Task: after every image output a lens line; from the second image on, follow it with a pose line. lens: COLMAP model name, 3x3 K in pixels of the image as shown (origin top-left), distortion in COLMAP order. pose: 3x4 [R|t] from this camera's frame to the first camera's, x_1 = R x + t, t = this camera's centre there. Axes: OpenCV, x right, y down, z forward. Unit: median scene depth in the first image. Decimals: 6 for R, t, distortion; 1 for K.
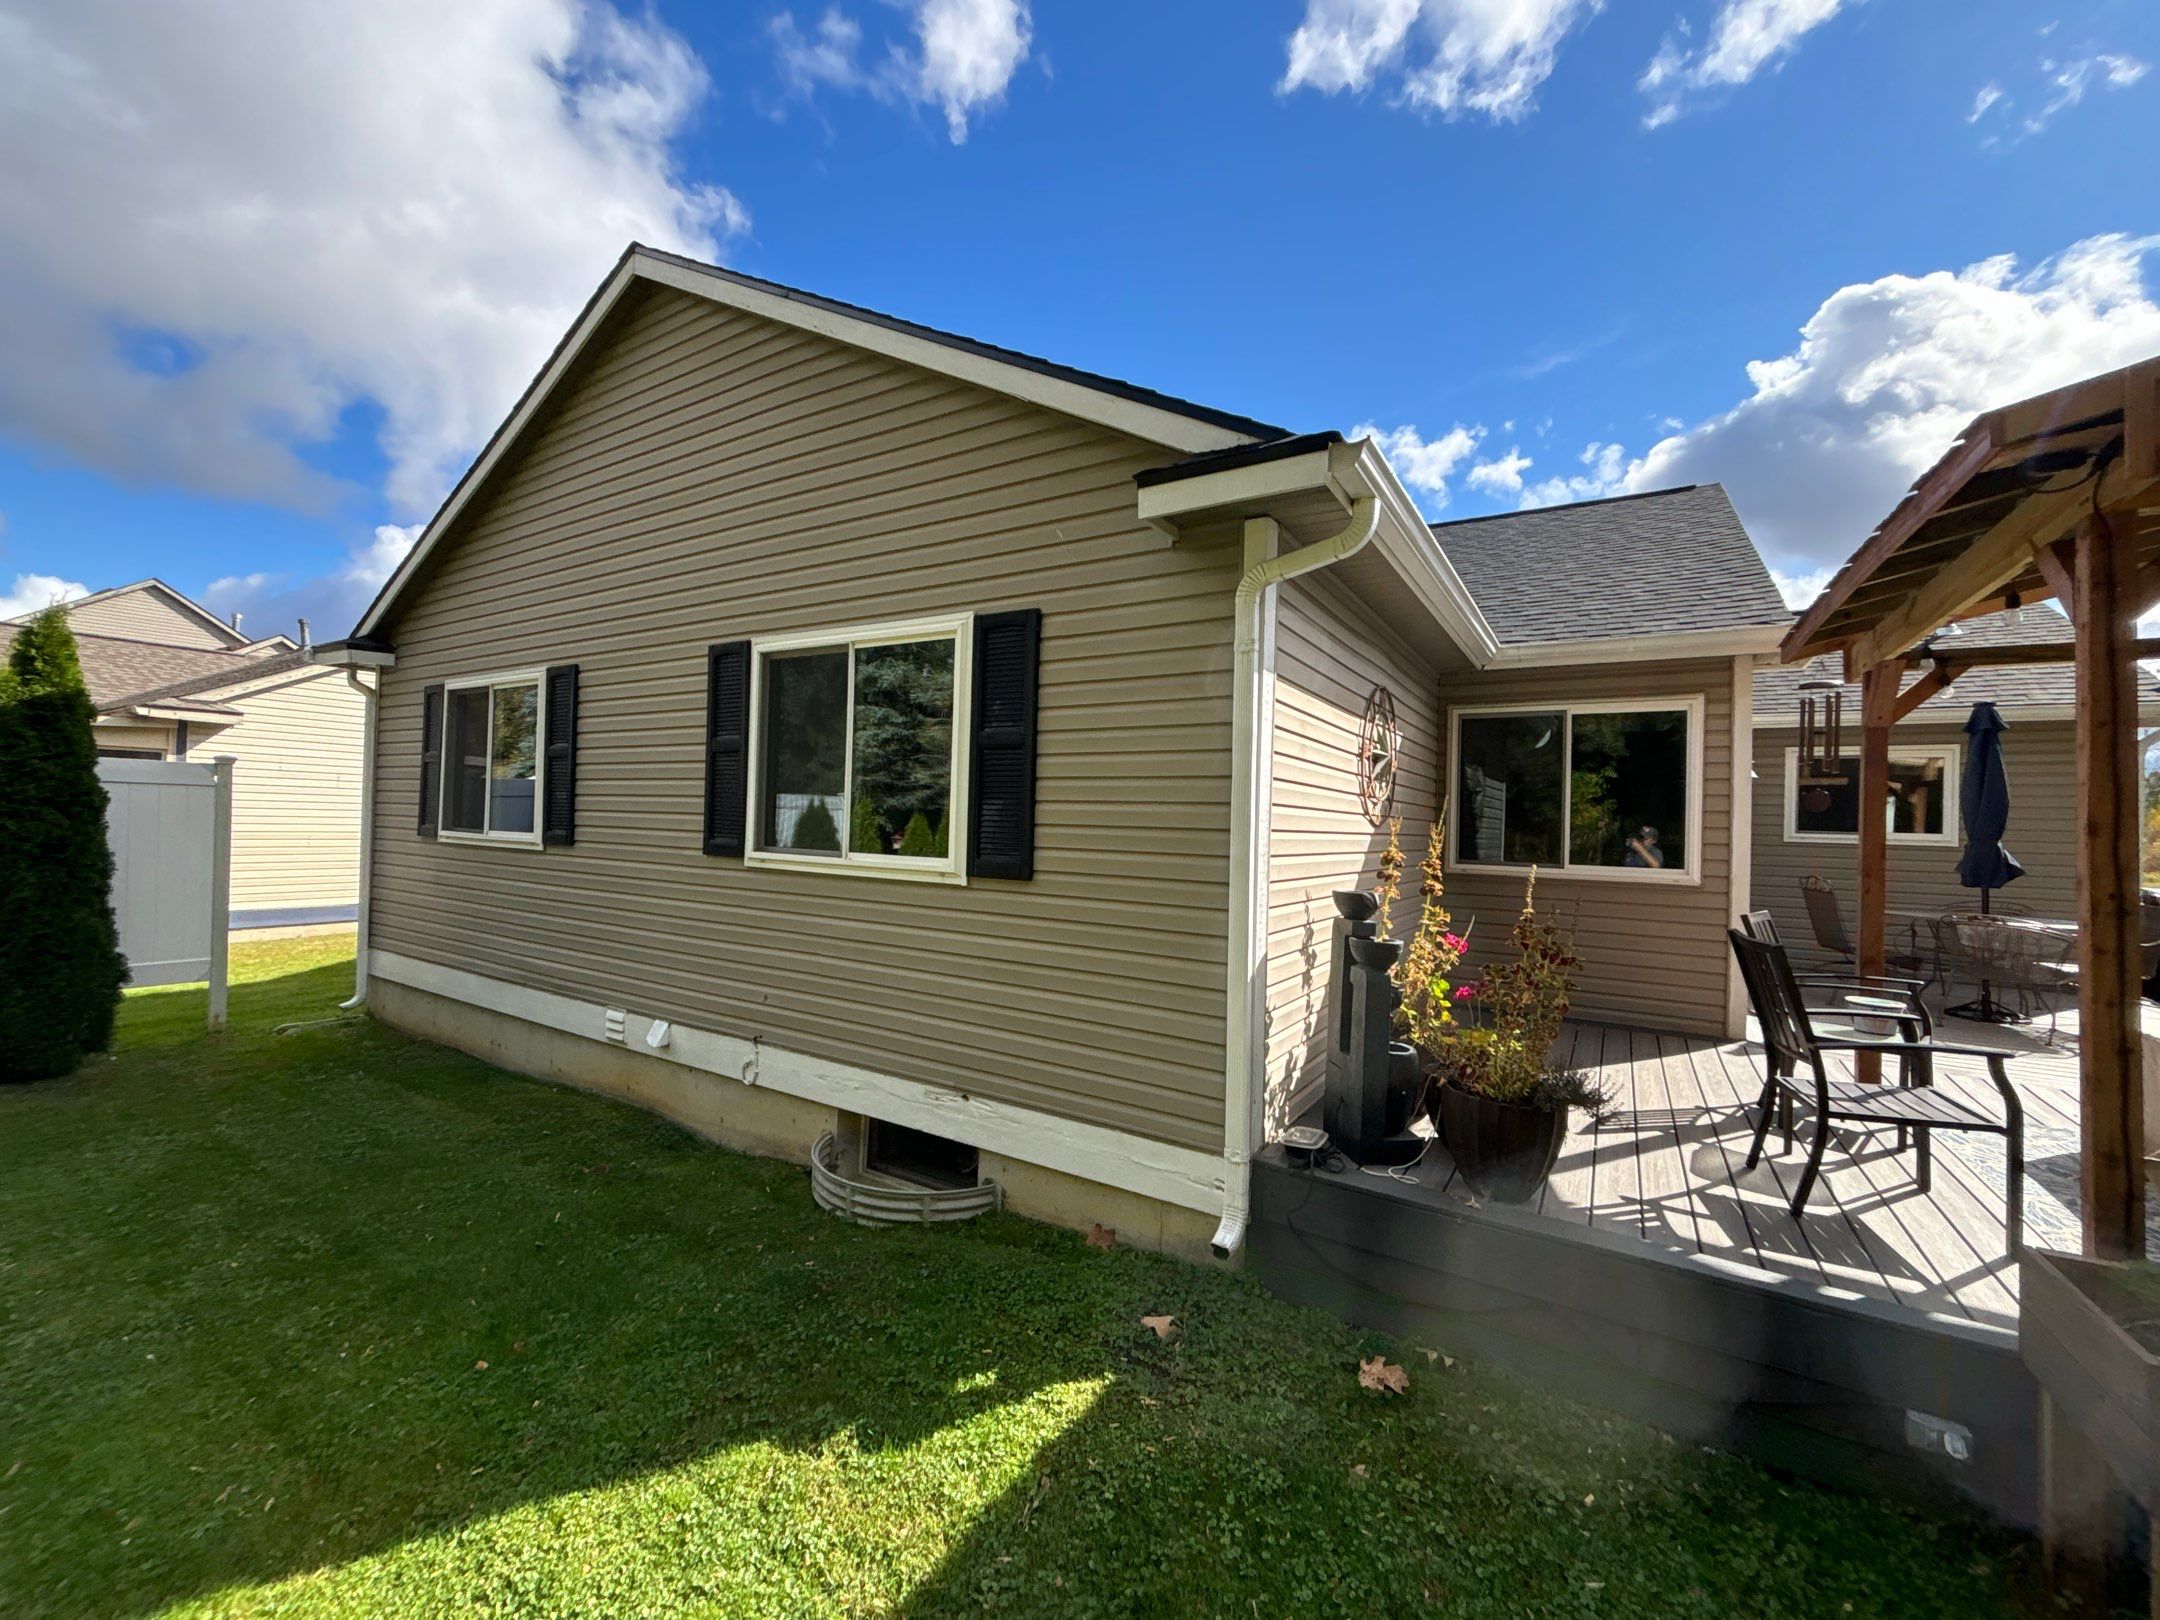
lens RADIAL K [[865.7, 0, 1081.4], [0, 865.7, 814.9], [0, 0, 1]] dist [-0.007540, 0.001298]
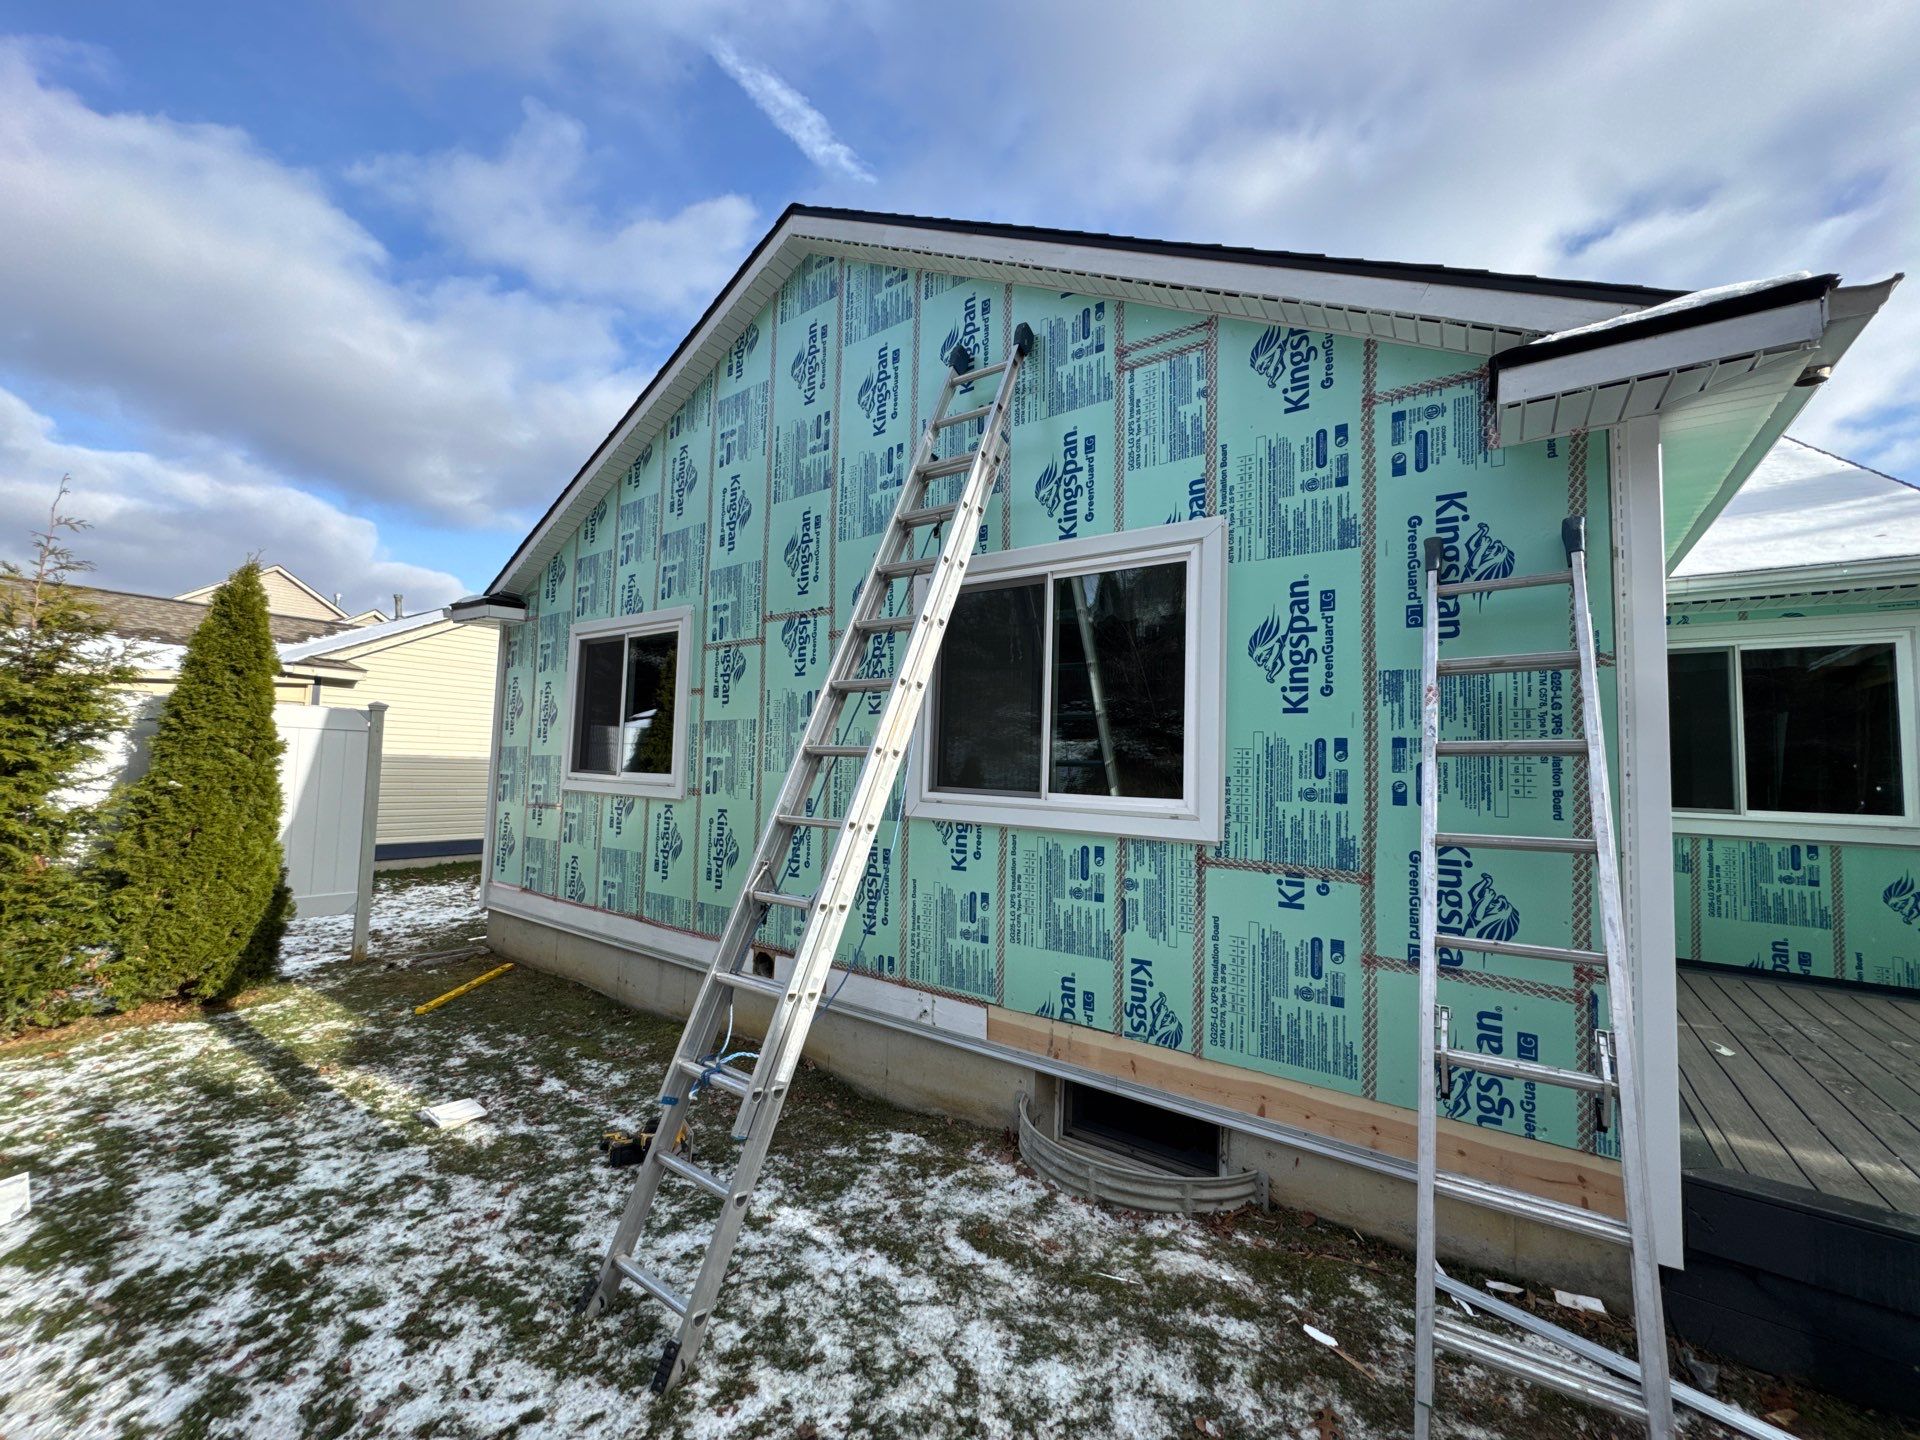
lens RADIAL K [[769.5, 0, 958.7], [0, 769.5, 727.6], [0, 0, 1]] dist [-0.007540, 0.001298]
pose [[0.997265, -0.002549, -0.073864, -0.277238], [-0.001185, 0.998726, -0.050454, 0.013632], [0.073898, 0.050403, 0.995991, 0.138378]]
